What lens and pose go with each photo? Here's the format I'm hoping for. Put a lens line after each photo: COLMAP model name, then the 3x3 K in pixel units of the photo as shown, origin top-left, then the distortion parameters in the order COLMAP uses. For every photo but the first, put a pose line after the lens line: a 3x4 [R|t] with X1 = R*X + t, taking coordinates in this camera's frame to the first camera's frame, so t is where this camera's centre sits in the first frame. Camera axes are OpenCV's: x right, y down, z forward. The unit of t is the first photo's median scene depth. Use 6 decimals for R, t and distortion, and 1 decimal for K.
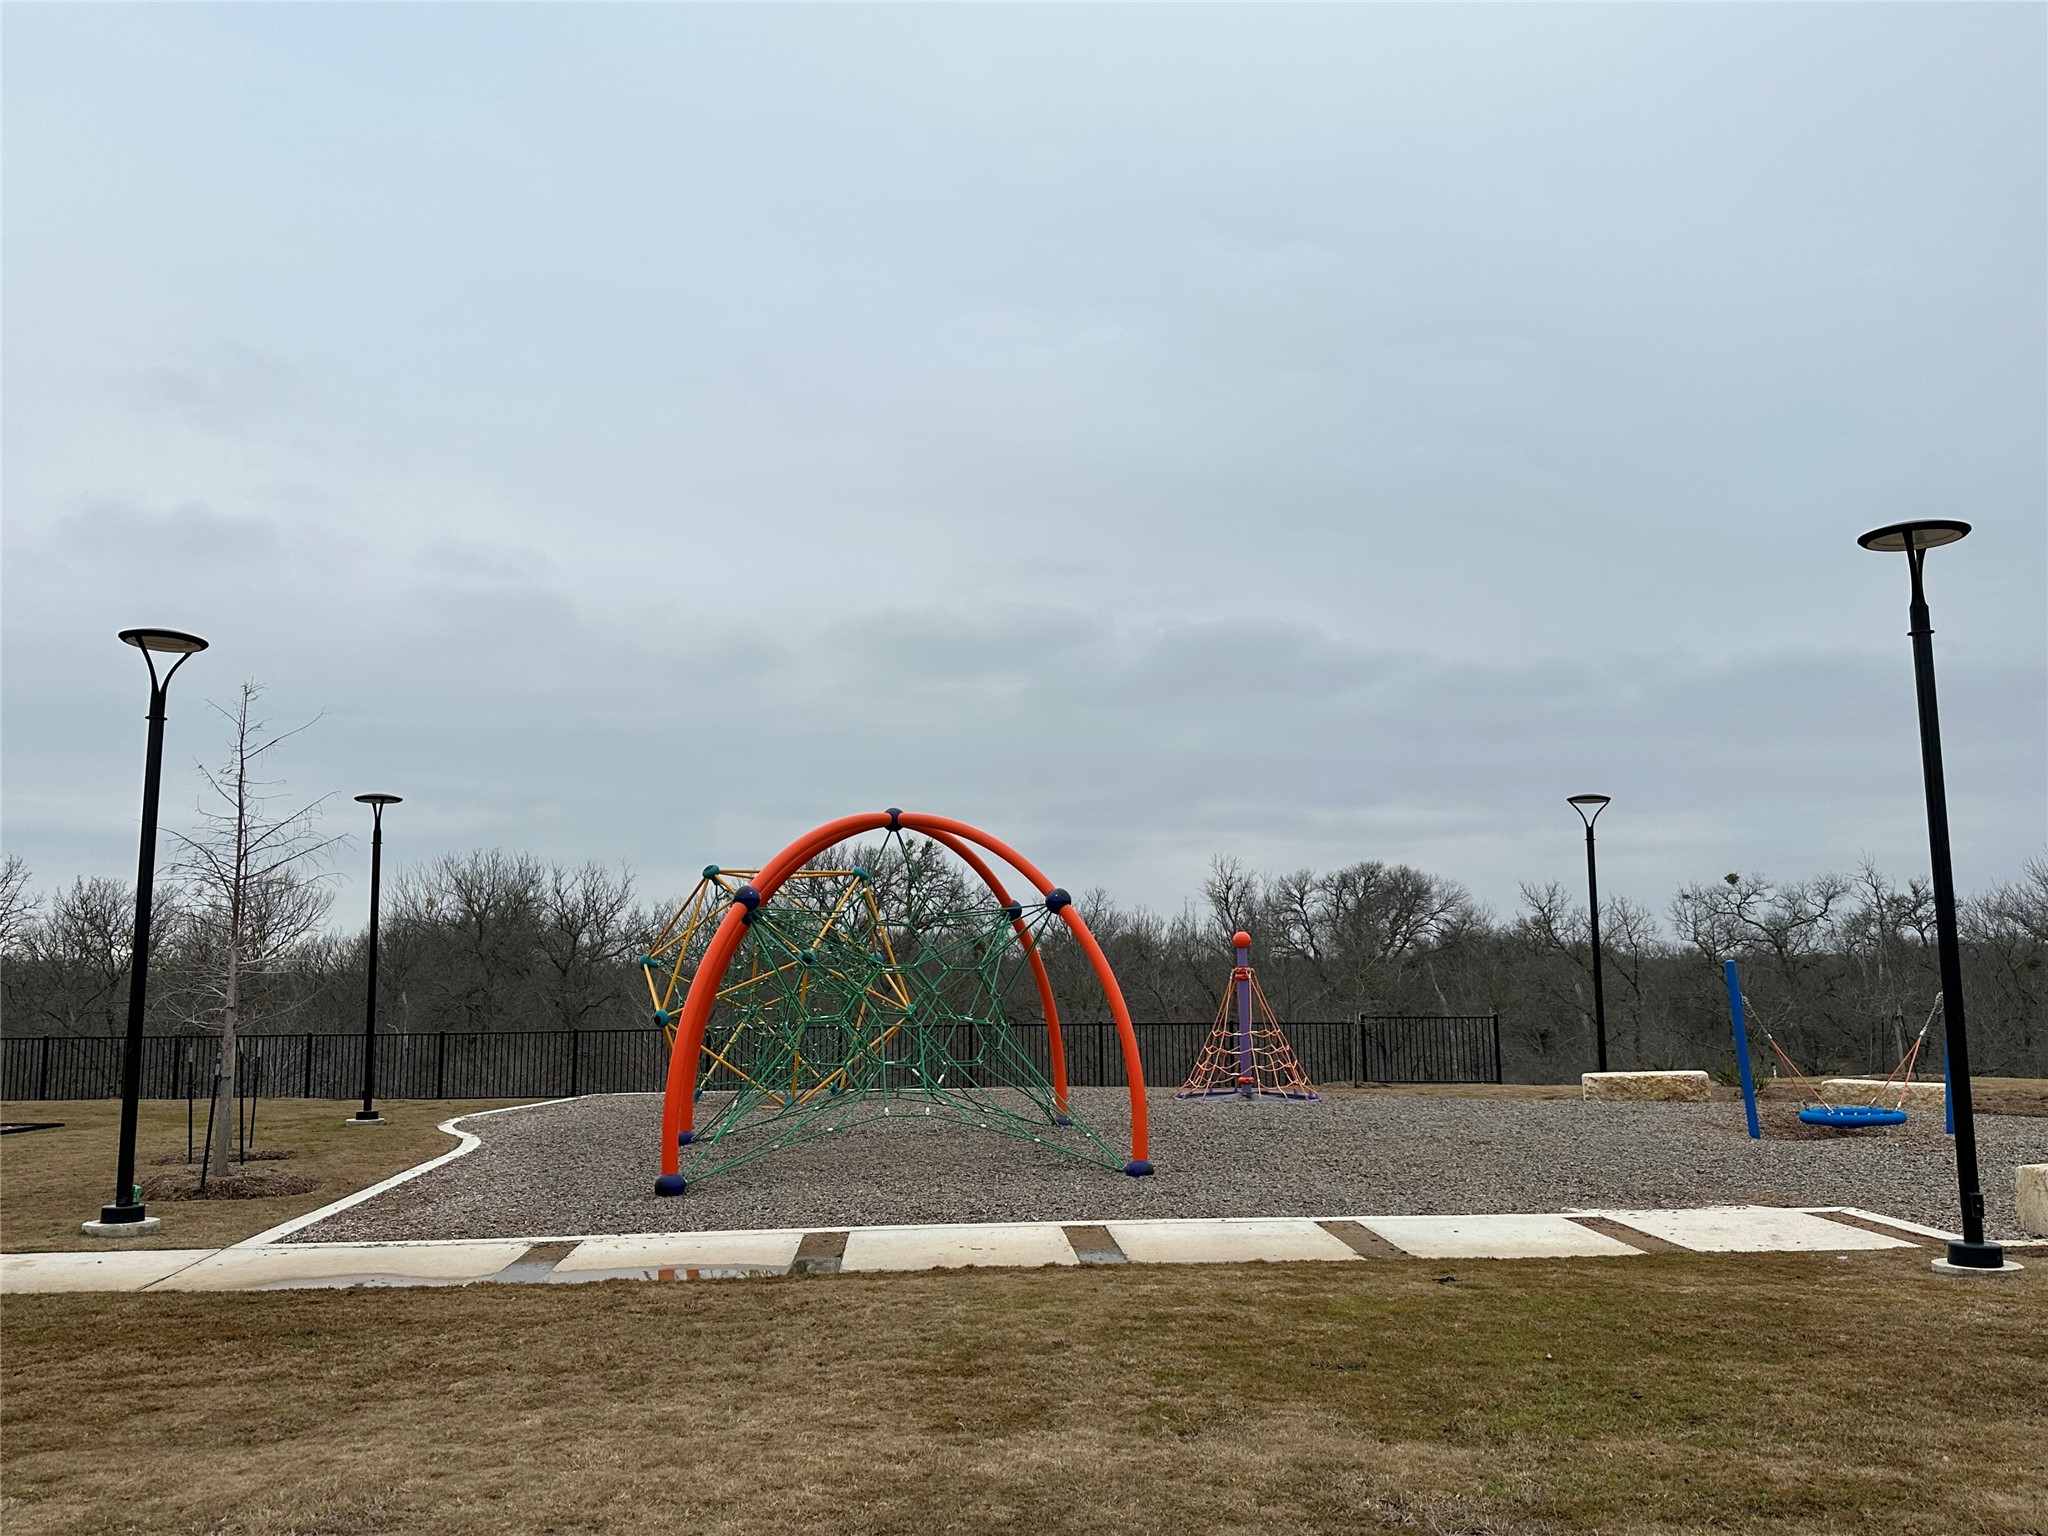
lens RADIAL K [[1597.2, 0, 1016.4], [0, 1597.2, 752.3], [0, 0, 1]] dist [0.099774, -0.051266]
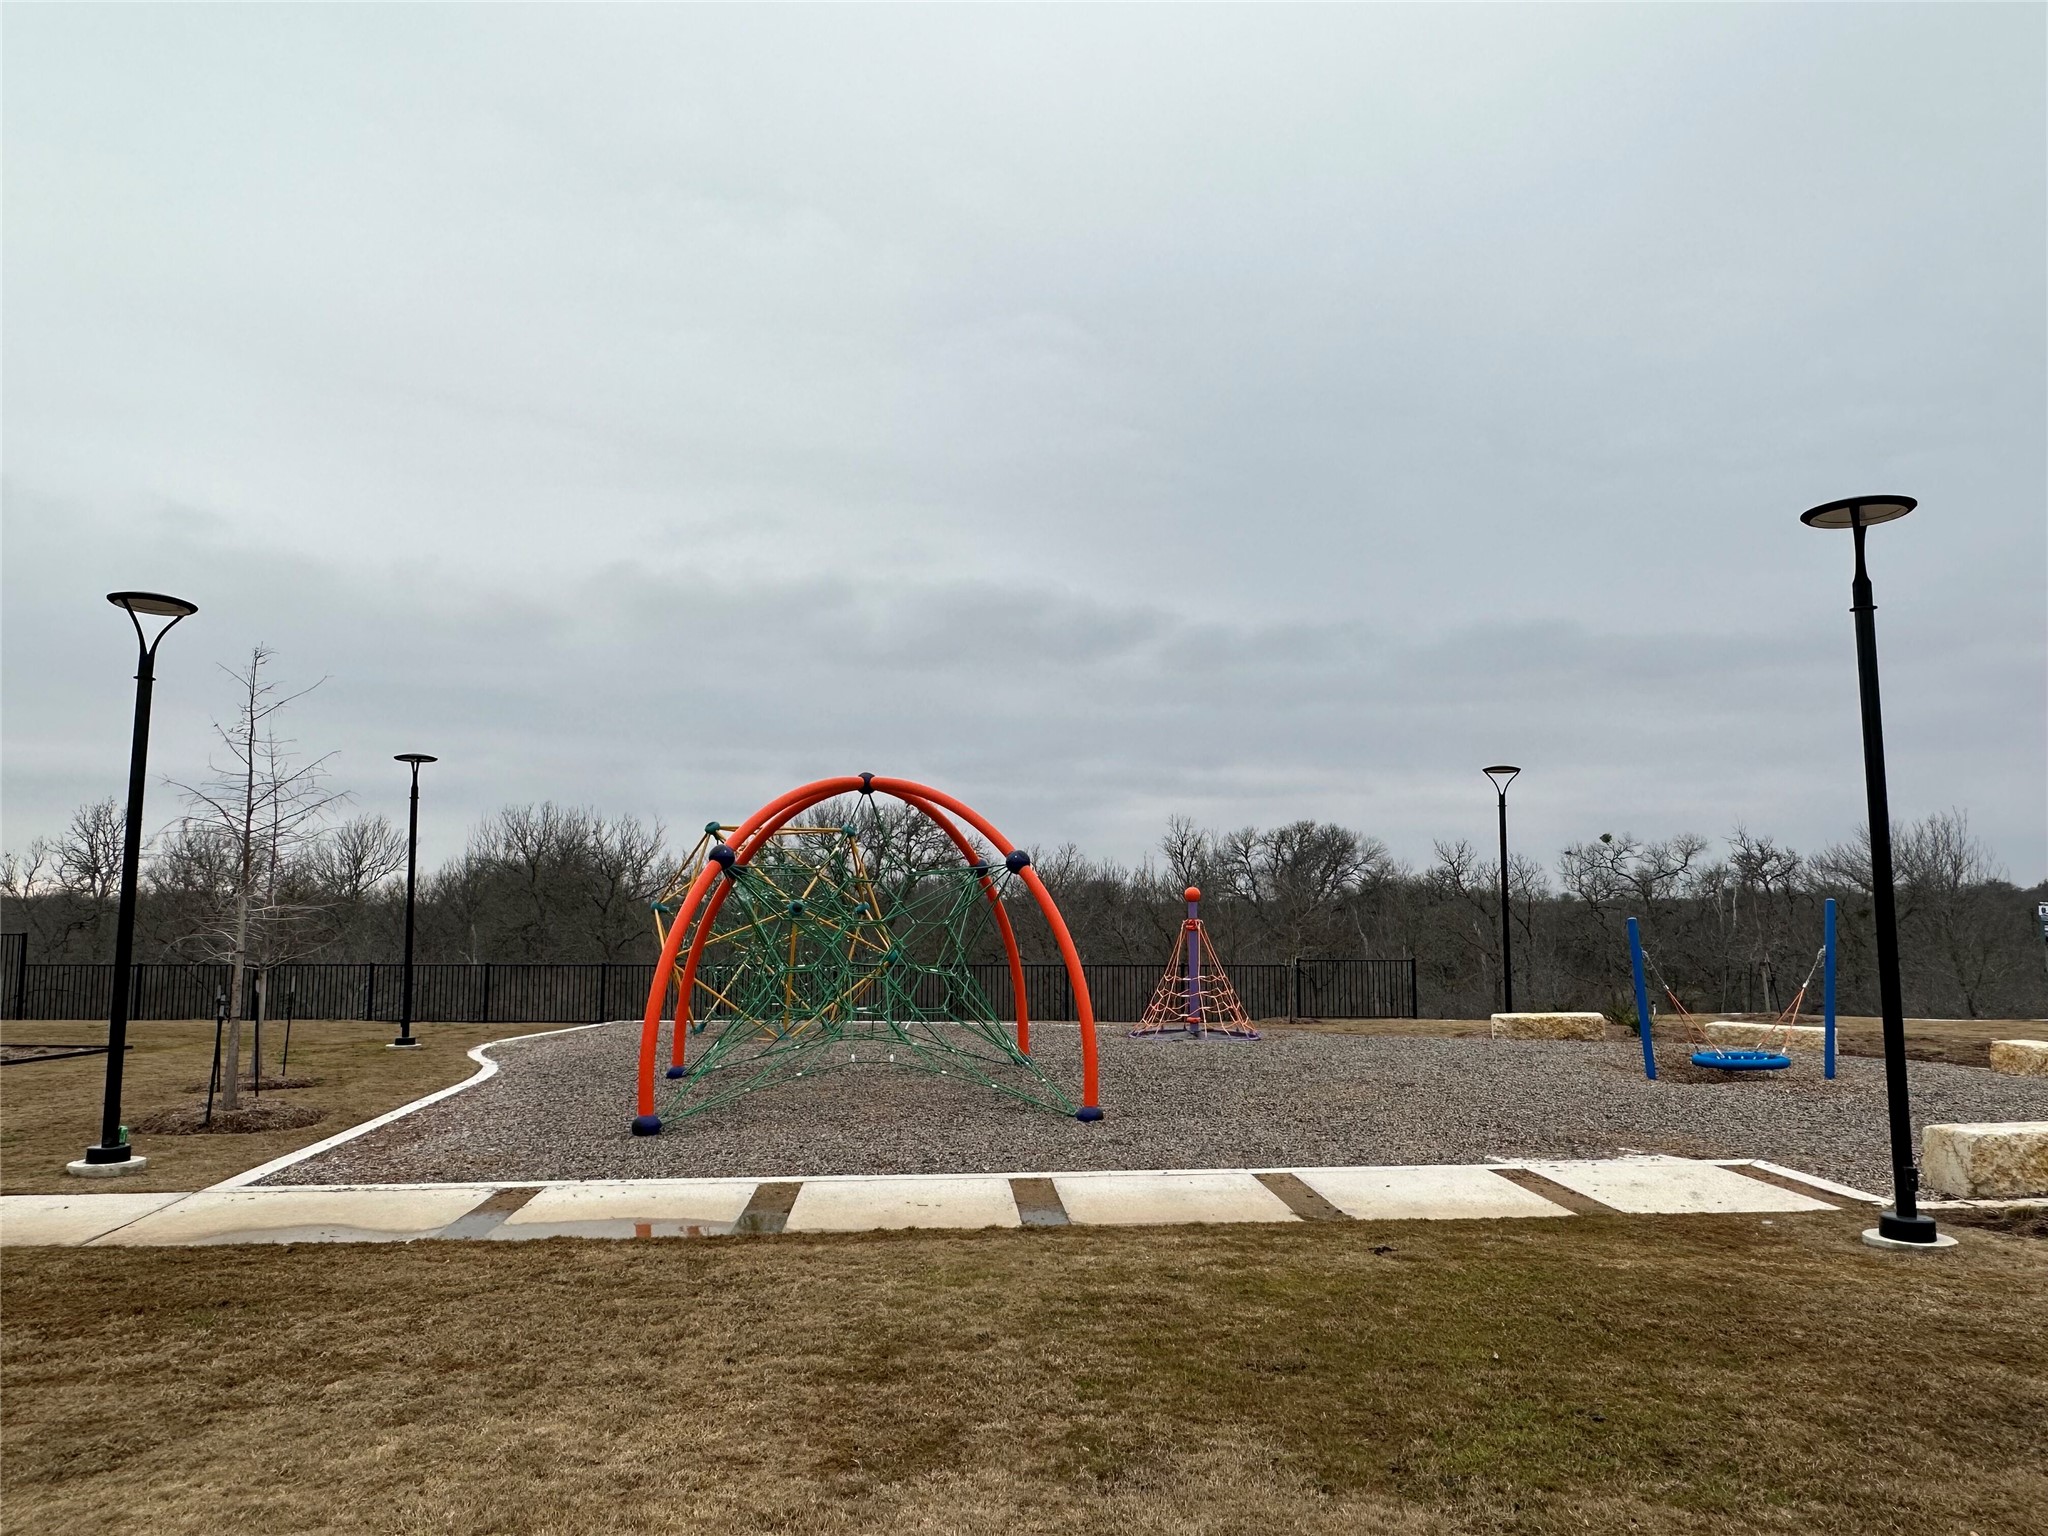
lens RADIAL K [[1342.3, 0, 1015.2], [0, 1342.3, 756.2], [0, 0, 1]] dist [0.029482, 0.020226]
pose [[0.999934, 0.010459, 0.004683, 0.021064], [-0.010564, 0.999679, 0.023031, 0.002650], [-0.004440, -0.023079, 0.999724, 0.118393]]
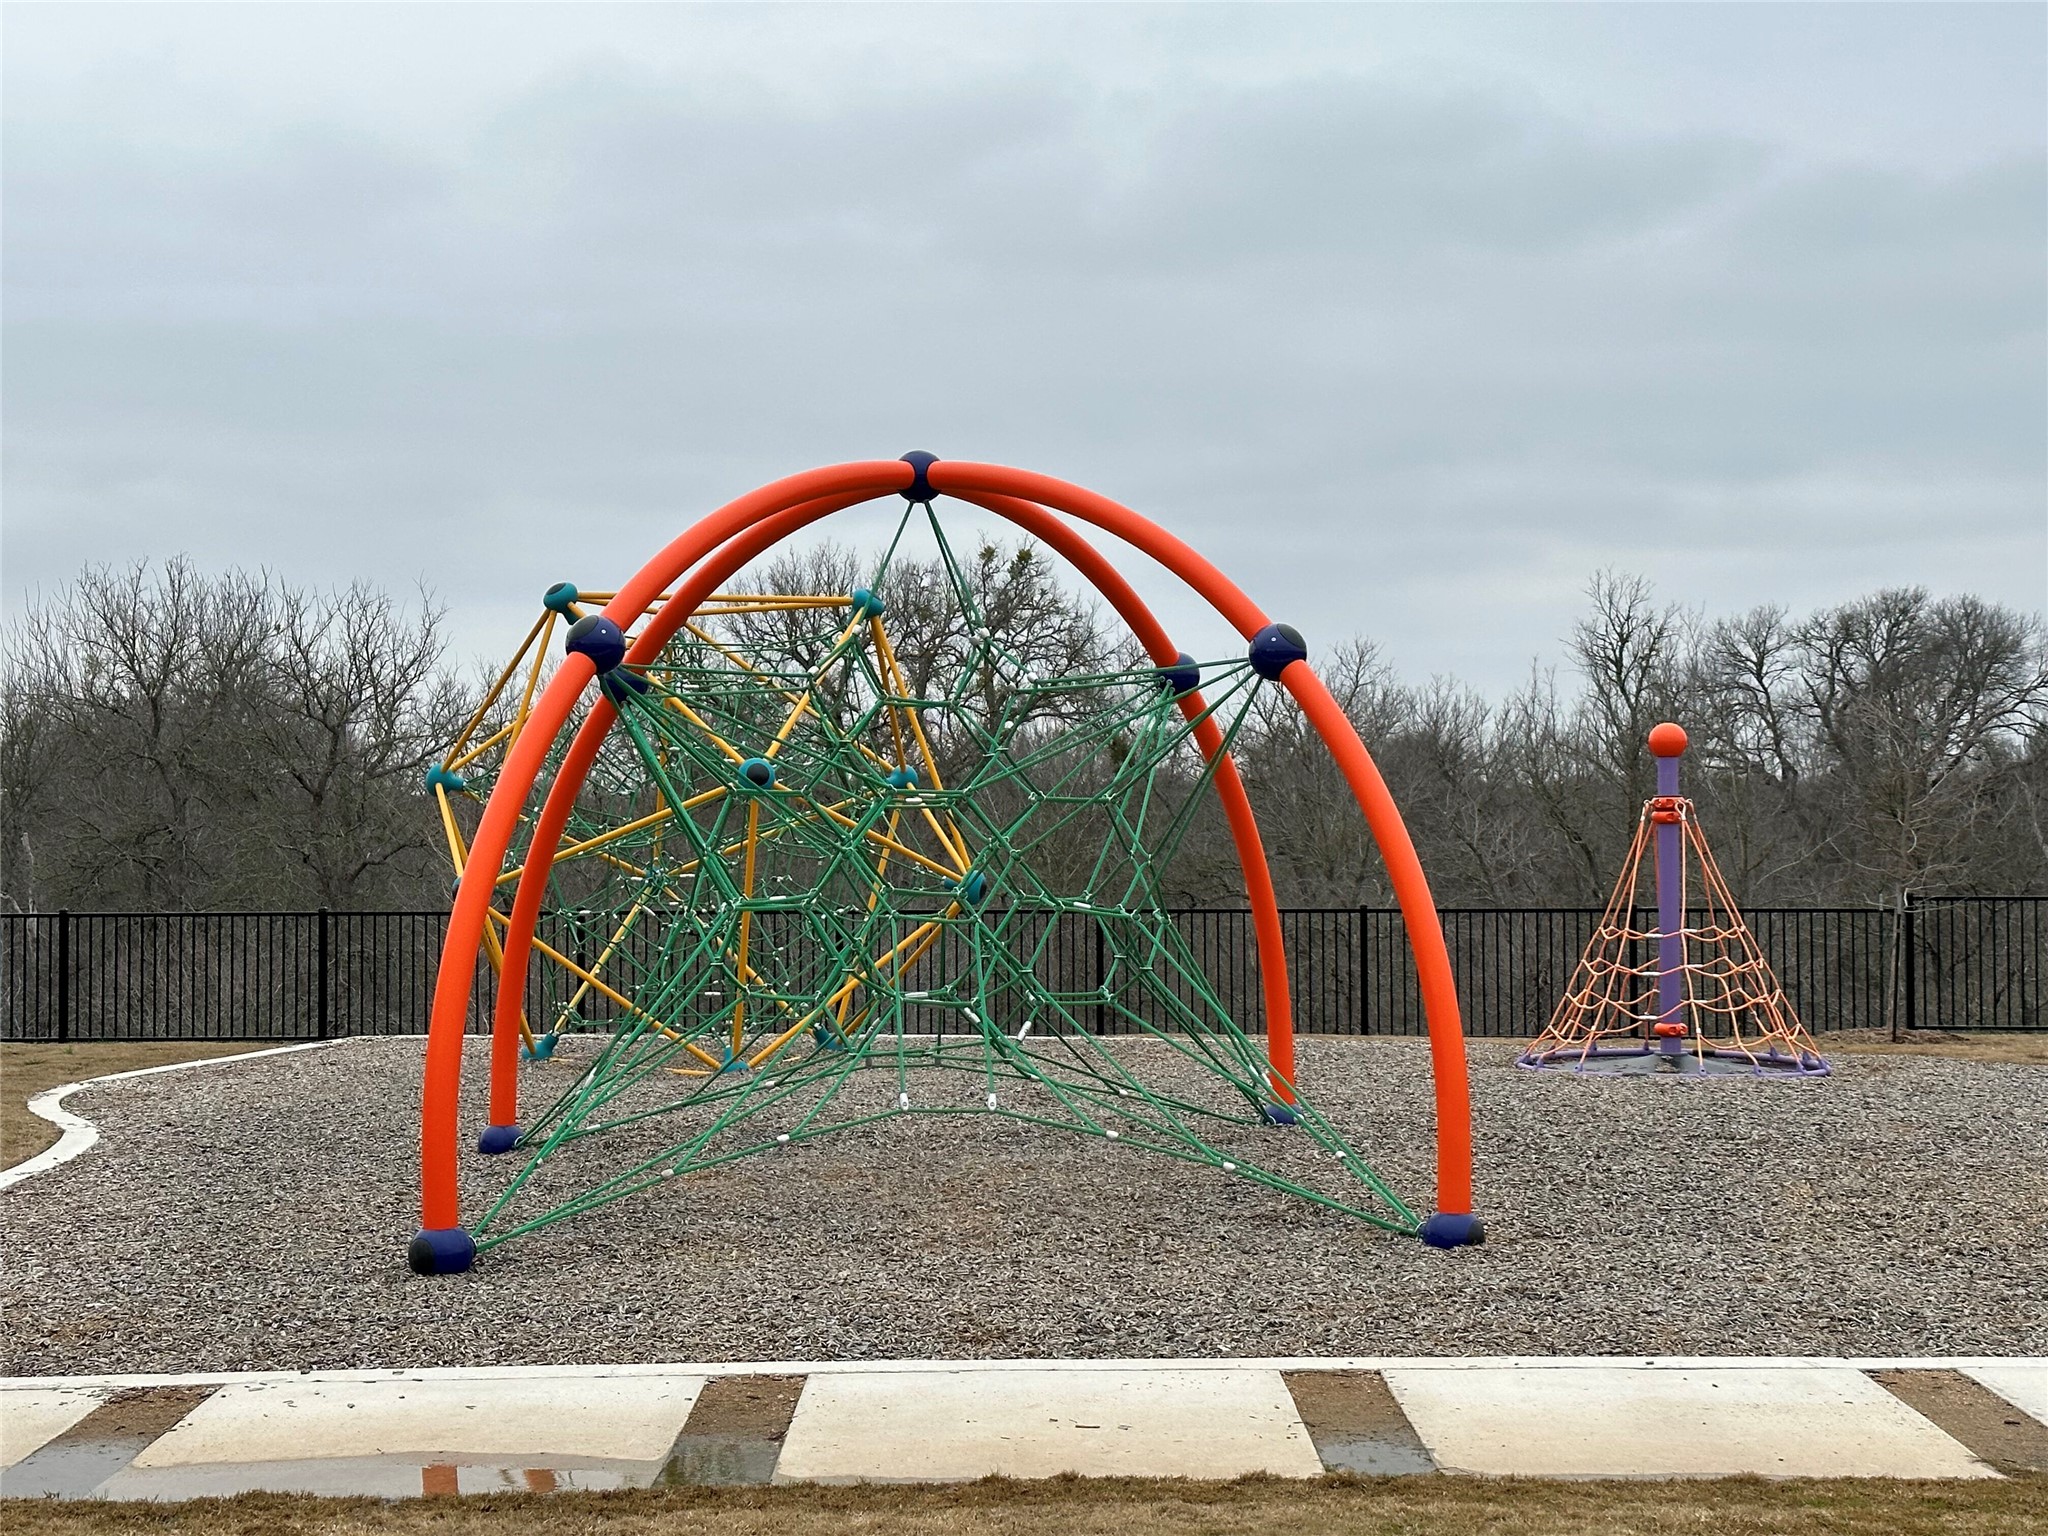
lens RADIAL K [[3014.8, 0, 1028.2], [0, 3014.8, 764.1], [0, 0, 1]] dist [0.172284, 0.000000]
pose [[0.998362, 0.003366, -0.057115, 0.004718], [0.003704, 0.992372, 0.123220, 0.019999], [0.057095, -0.123230, 0.990734, 0.153142]]
